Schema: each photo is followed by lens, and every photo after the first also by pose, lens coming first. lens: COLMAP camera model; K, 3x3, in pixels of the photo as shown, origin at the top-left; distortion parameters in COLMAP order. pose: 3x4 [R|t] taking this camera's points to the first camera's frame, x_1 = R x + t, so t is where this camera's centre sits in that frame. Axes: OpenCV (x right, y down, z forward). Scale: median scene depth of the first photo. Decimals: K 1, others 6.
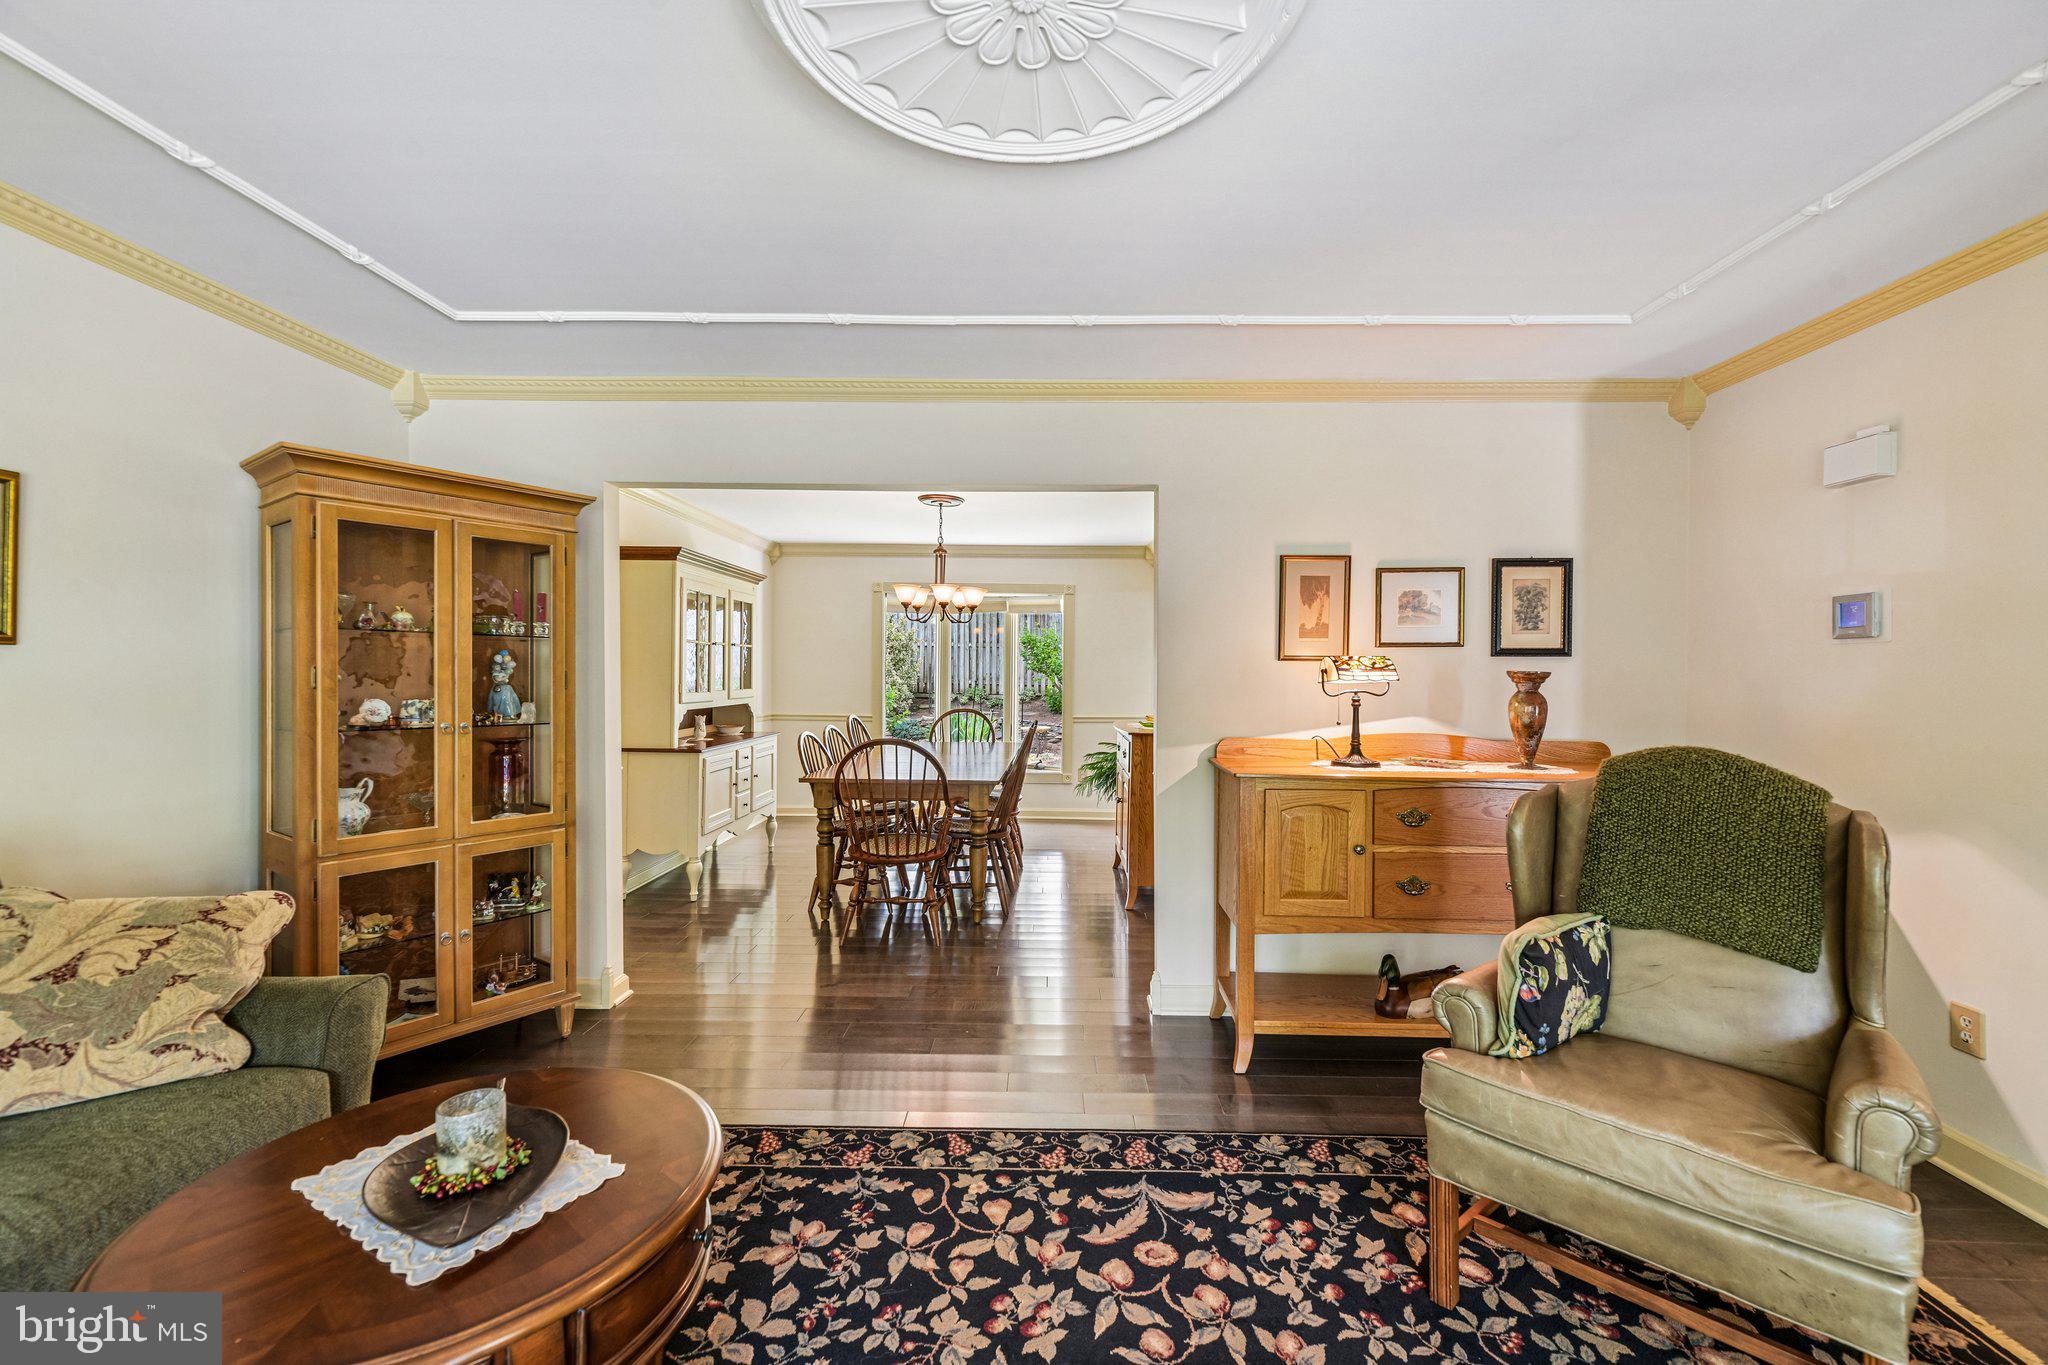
lens RADIAL K [[855.4, 0, 1041.6], [0, 855.4, 679.9], [0, 0, 1]] dist [0.004490, -0.000367]
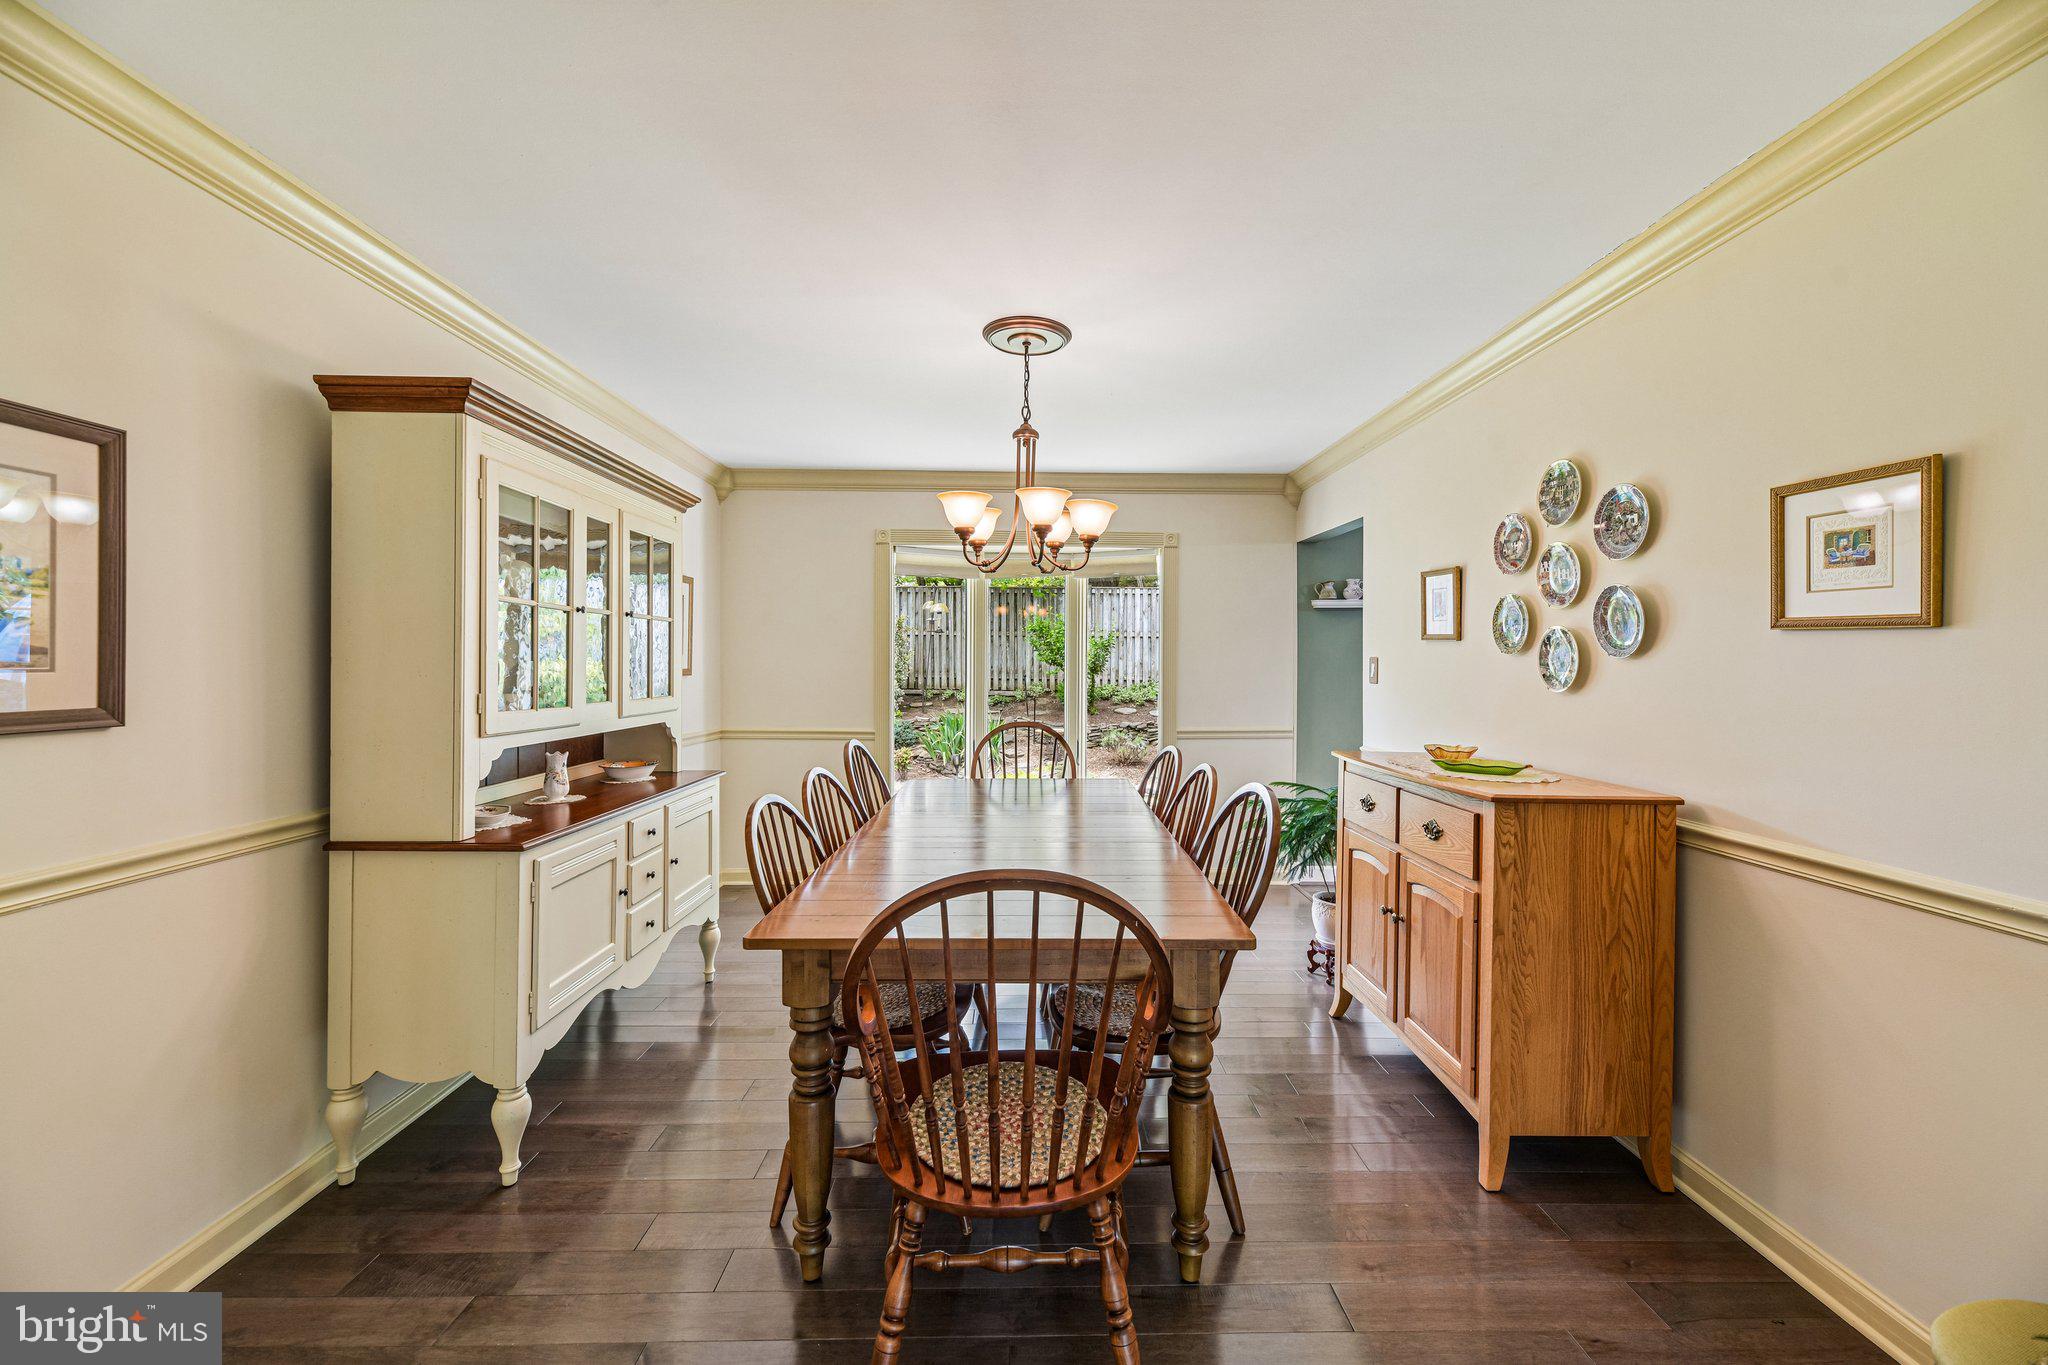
lens RADIAL K [[833.2, 0, 1033.9], [0, 833.2, 670.3], [0, 0, 1]] dist [0.005855, -0.002831]
pose [[0.999623, -0.005889, 0.026821, -0.251187], [0.005954, 0.999980, -0.002326, -0.008329], [-0.026806, 0.002485, 0.999638, 0.966958]]
